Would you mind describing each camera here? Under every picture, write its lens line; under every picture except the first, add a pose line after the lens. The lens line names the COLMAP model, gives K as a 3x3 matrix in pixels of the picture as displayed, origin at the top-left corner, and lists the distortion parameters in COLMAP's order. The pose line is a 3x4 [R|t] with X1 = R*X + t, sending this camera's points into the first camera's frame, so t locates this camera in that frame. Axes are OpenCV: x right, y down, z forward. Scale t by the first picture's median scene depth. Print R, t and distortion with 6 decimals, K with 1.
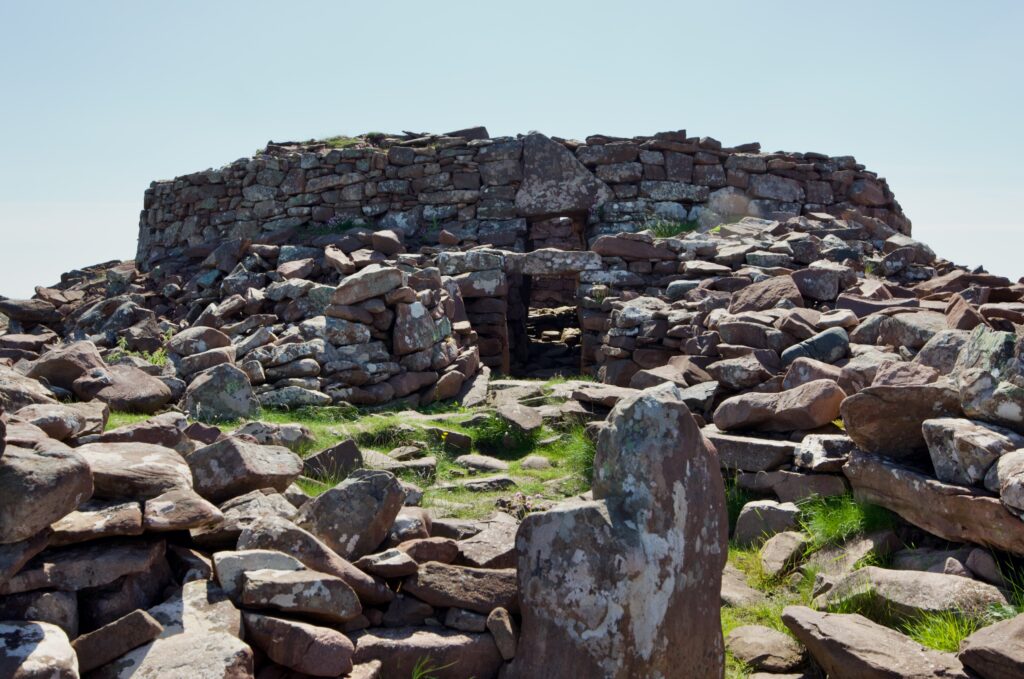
lens RADIAL K [[552.7, 0, 512.0], [0, 552.7, 339.5], [0, 0, 1]] dist [0.000092, 0.000175]
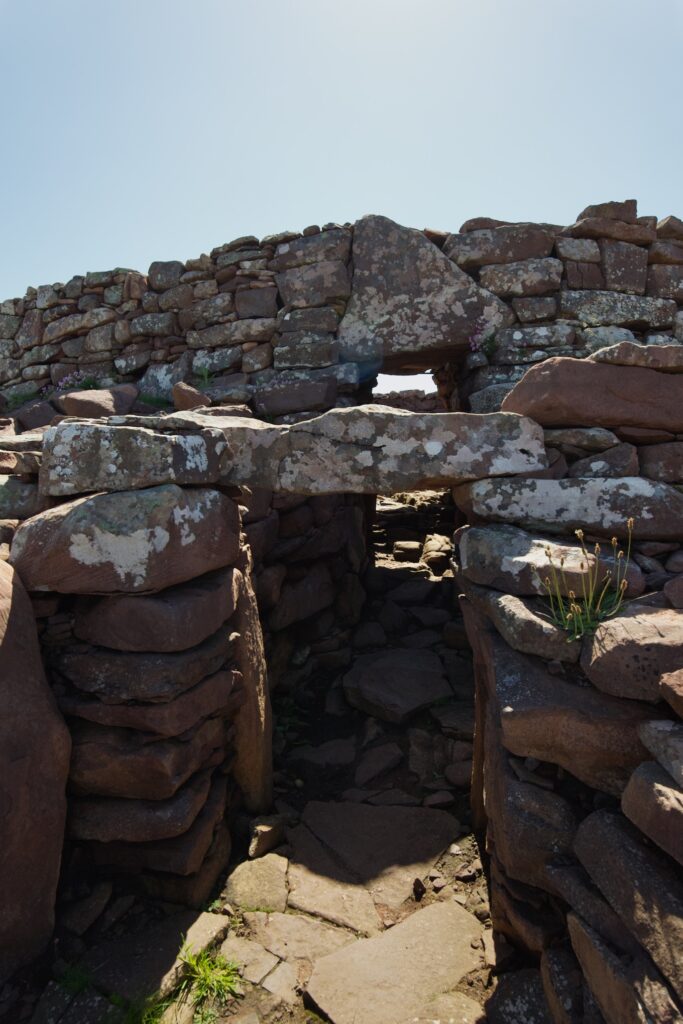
lens RADIAL K [[445.1, 0, 357.5], [0, 445.1, 512.5], [0, 0, 1]] dist [0.001256, 0.000132]
pose [[0.997590, -0.013341, -0.068085, 0.054091], [0.015896, 0.999184, 0.037122, -0.080508], [0.067534, -0.038115, 0.996989, 0.525503]]
